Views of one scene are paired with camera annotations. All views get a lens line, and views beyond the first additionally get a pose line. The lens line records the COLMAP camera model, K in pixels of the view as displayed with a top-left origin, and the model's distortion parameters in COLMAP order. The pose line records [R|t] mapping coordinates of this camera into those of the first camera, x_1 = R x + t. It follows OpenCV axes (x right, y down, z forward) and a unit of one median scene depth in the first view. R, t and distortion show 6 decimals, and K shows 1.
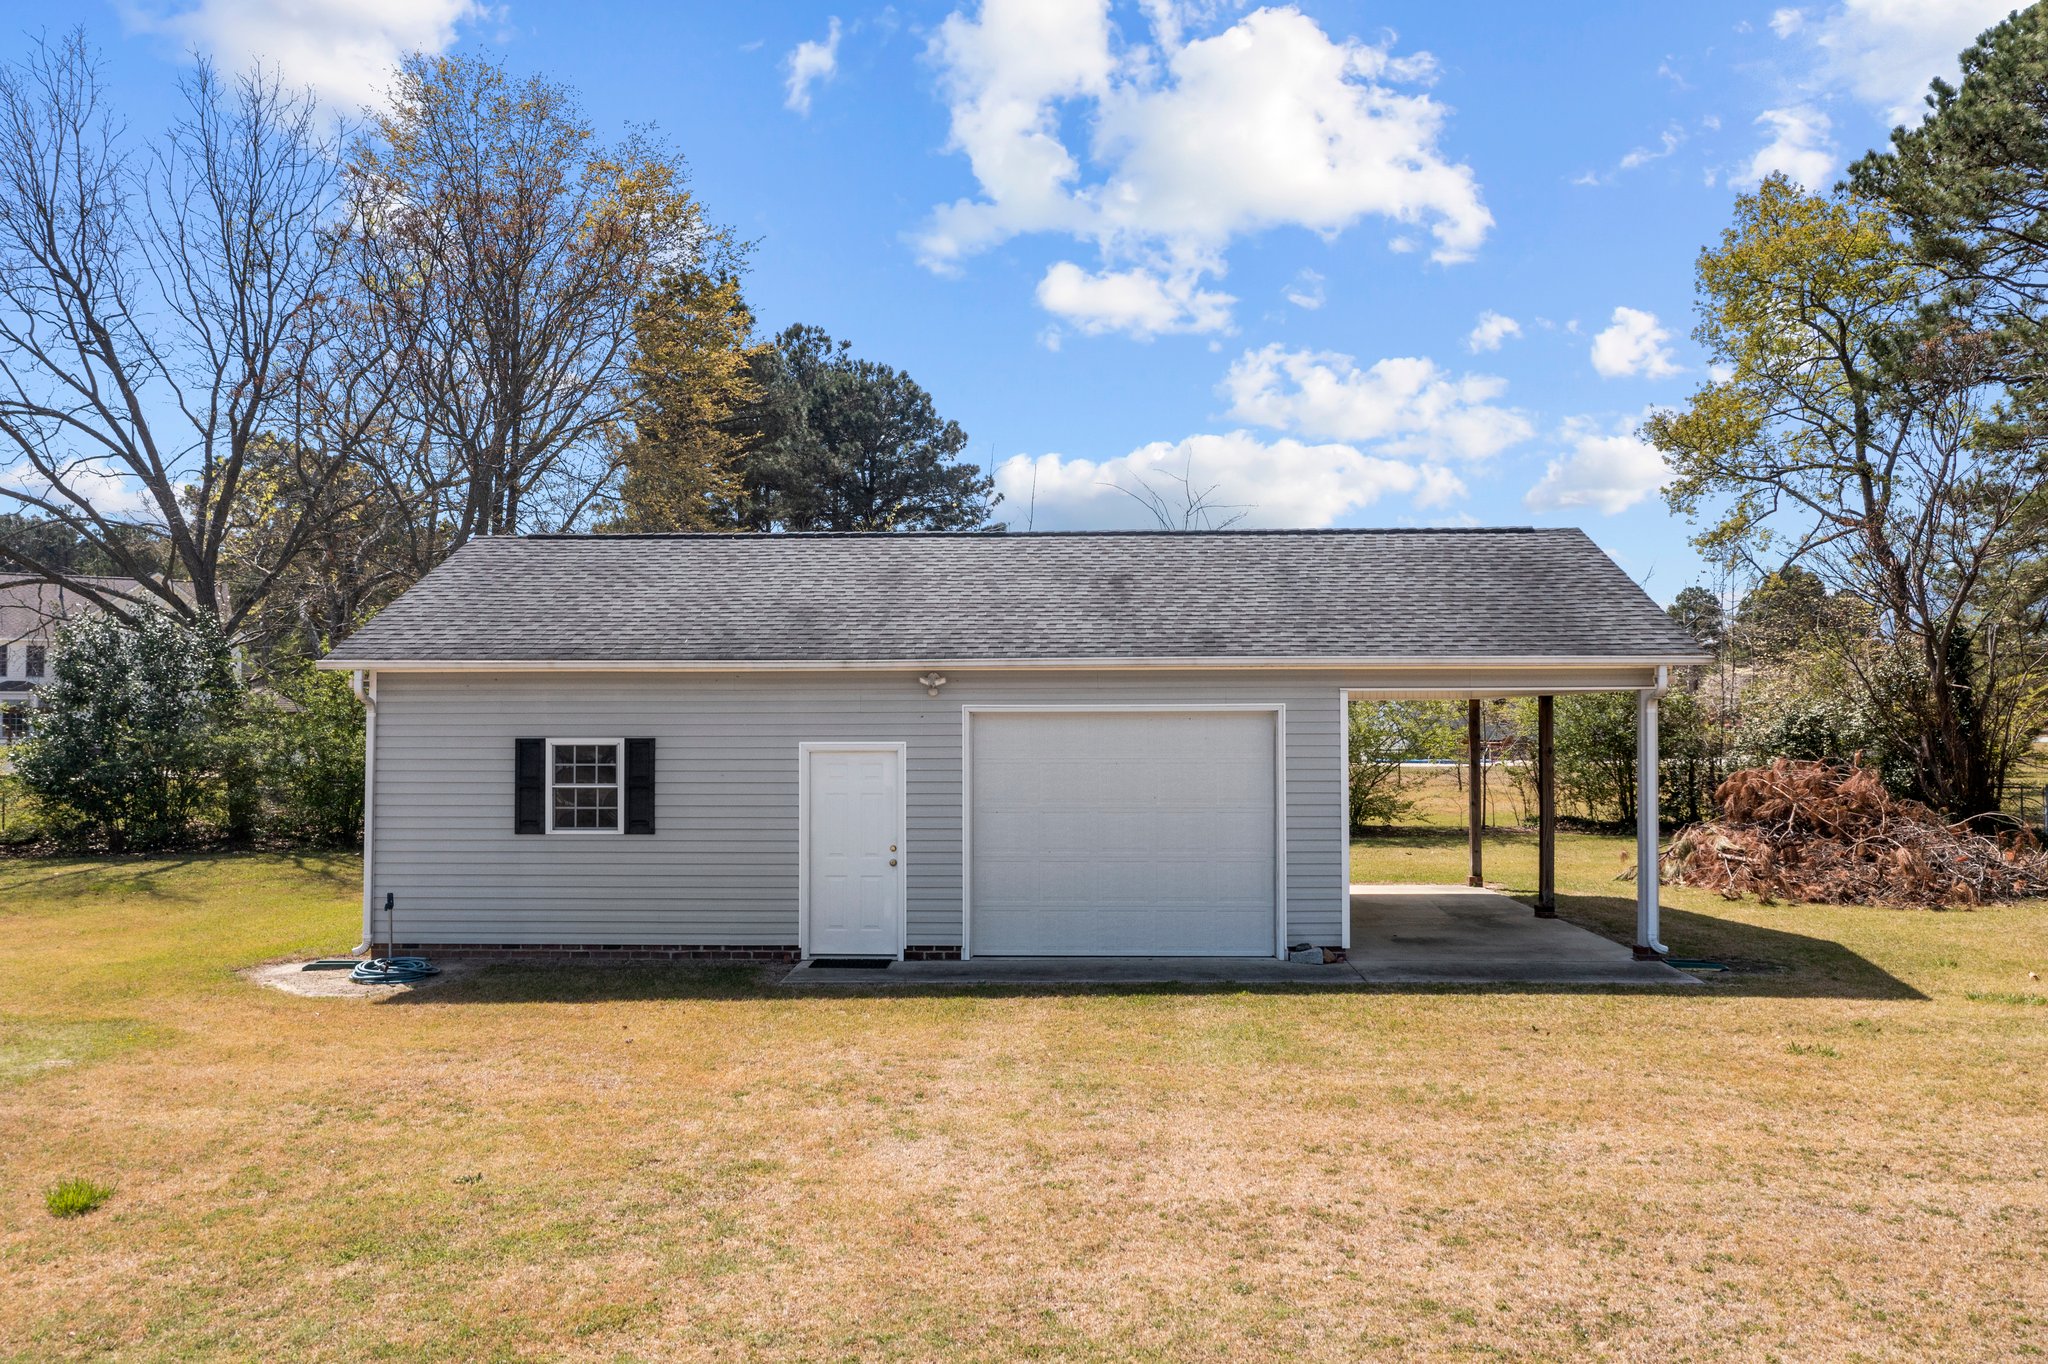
lens RADIAL K [[1617.5, 0, 1027.5], [0, 1617.5, 681.4], [0, 0, 1]] dist [-0.006172, 0.004372]
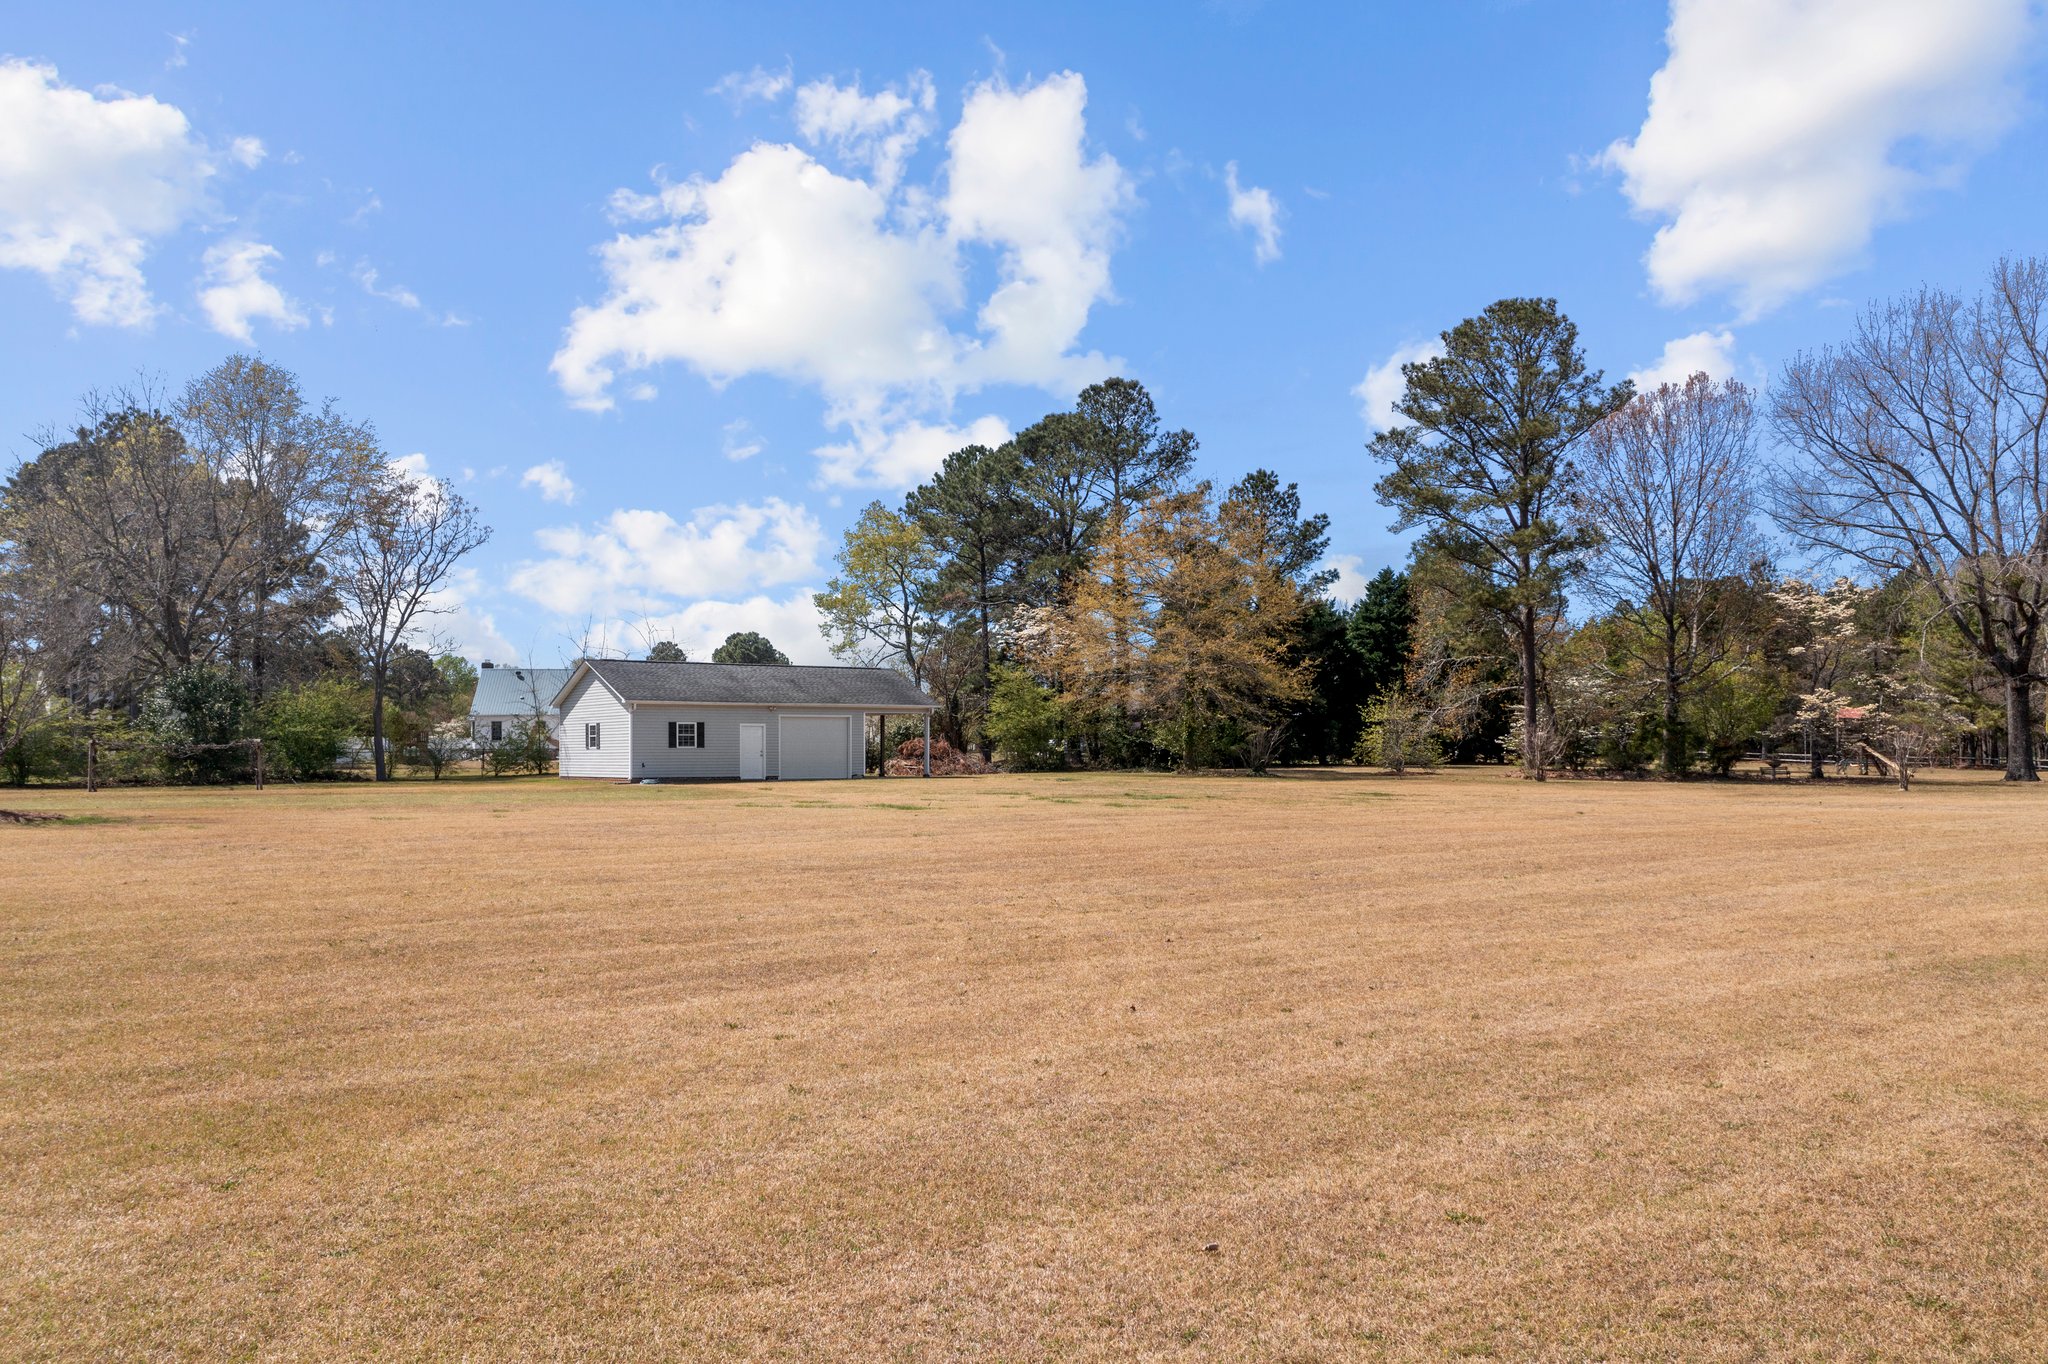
lens RADIAL K [[1617.5, 0, 1041.8], [0, 1617.5, 700.9], [0, 0, 1]] dist [-0.006172, 0.004372]
pose [[0.788249, 0.020397, 0.615019, -1.611439], [-0.013454, 0.999783, -0.015914, 0.028940], [-0.615210, 0.004269, 0.788352, -2.051587]]
